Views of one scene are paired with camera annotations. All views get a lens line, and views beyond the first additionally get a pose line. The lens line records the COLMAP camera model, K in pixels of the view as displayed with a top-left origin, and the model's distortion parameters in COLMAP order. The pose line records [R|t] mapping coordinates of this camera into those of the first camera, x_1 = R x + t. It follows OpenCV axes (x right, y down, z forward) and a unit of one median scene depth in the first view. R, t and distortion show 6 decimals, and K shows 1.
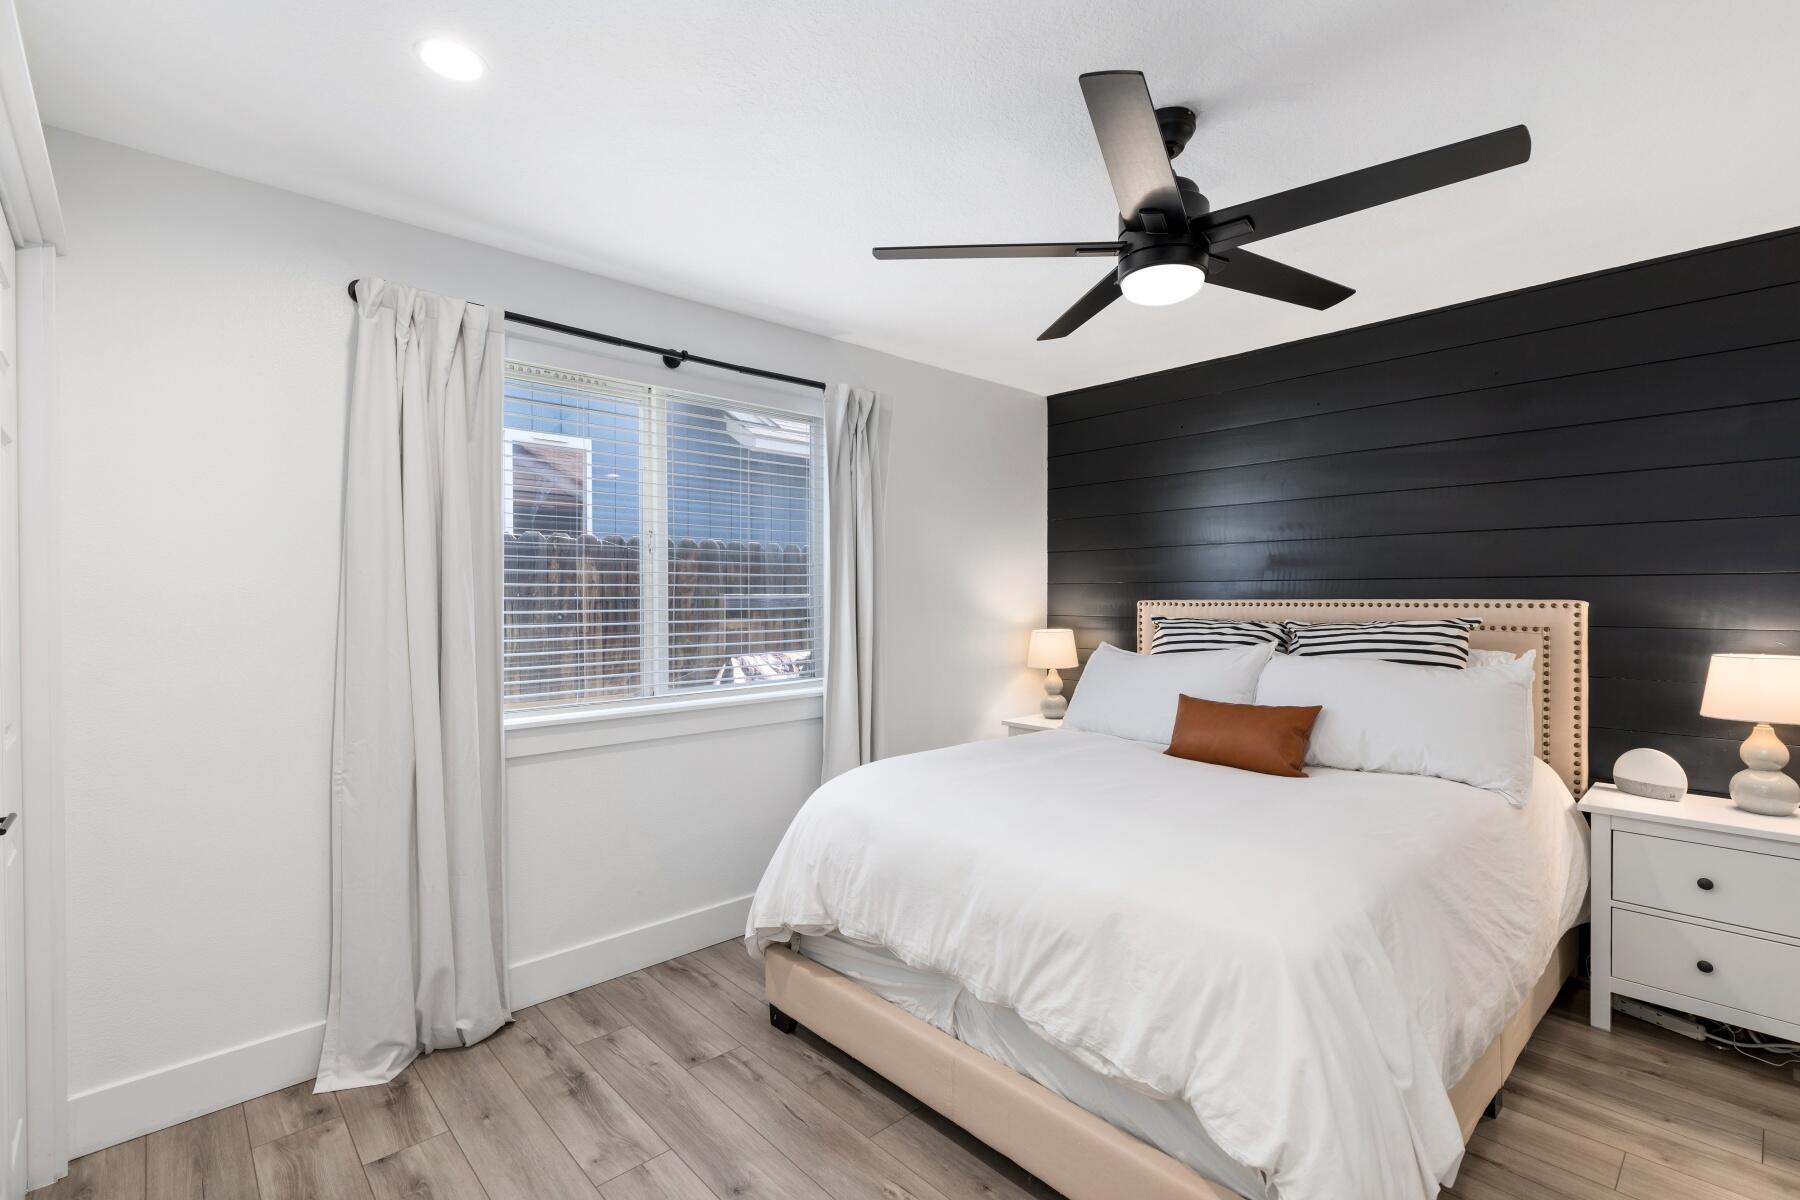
lens RADIAL K [[813.9, 0, 907.6], [0, 813.9, 603.2], [0, 0, 1]] dist [0.015661, -0.000085]
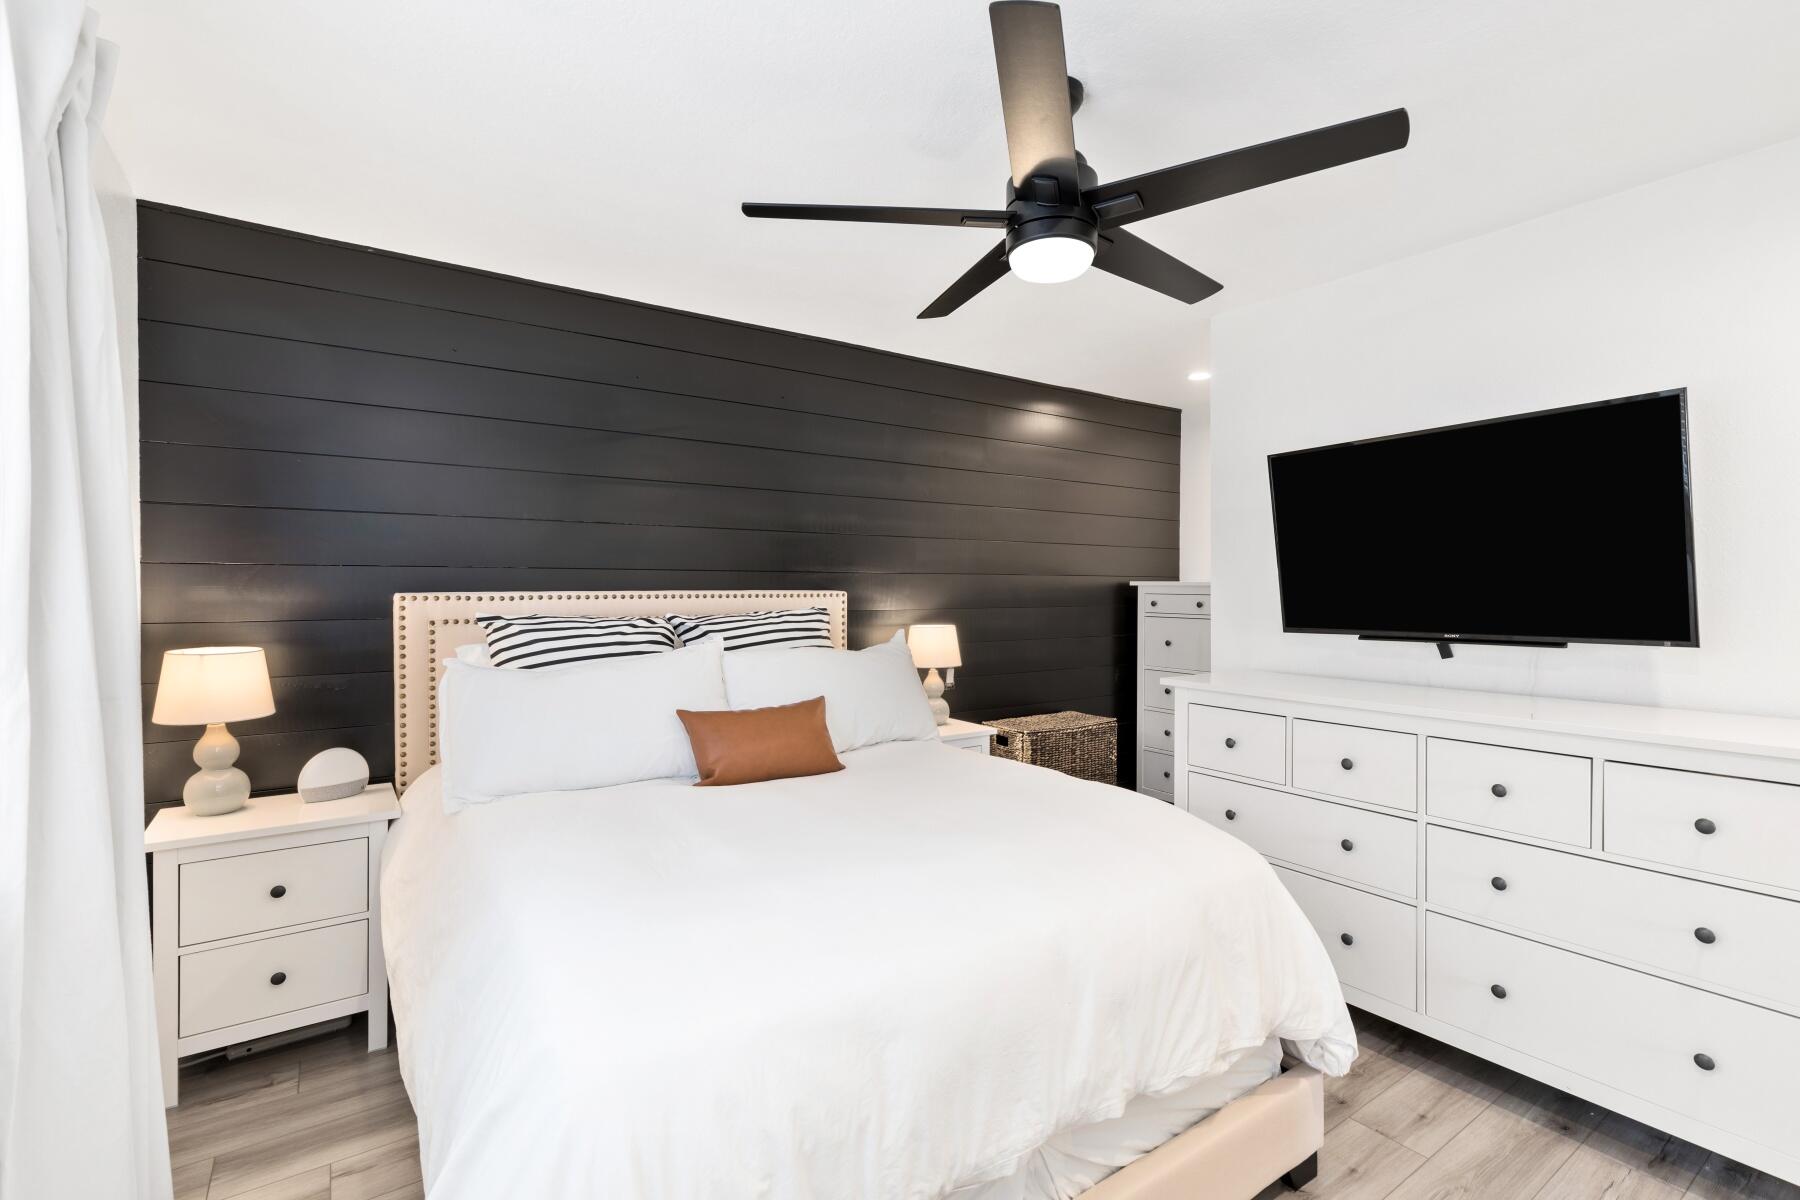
lens RADIAL K [[813.9, 0, 908.4], [0, 813.9, 593.5], [0, 0, 1]] dist [0.015661, -0.000085]
pose [[0.137166, -0.002578, 0.990545, -0.391372], [0.007544, 0.999970, 0.001558, -0.001101], [-0.990519, 0.007259, 0.137181, 0.617481]]
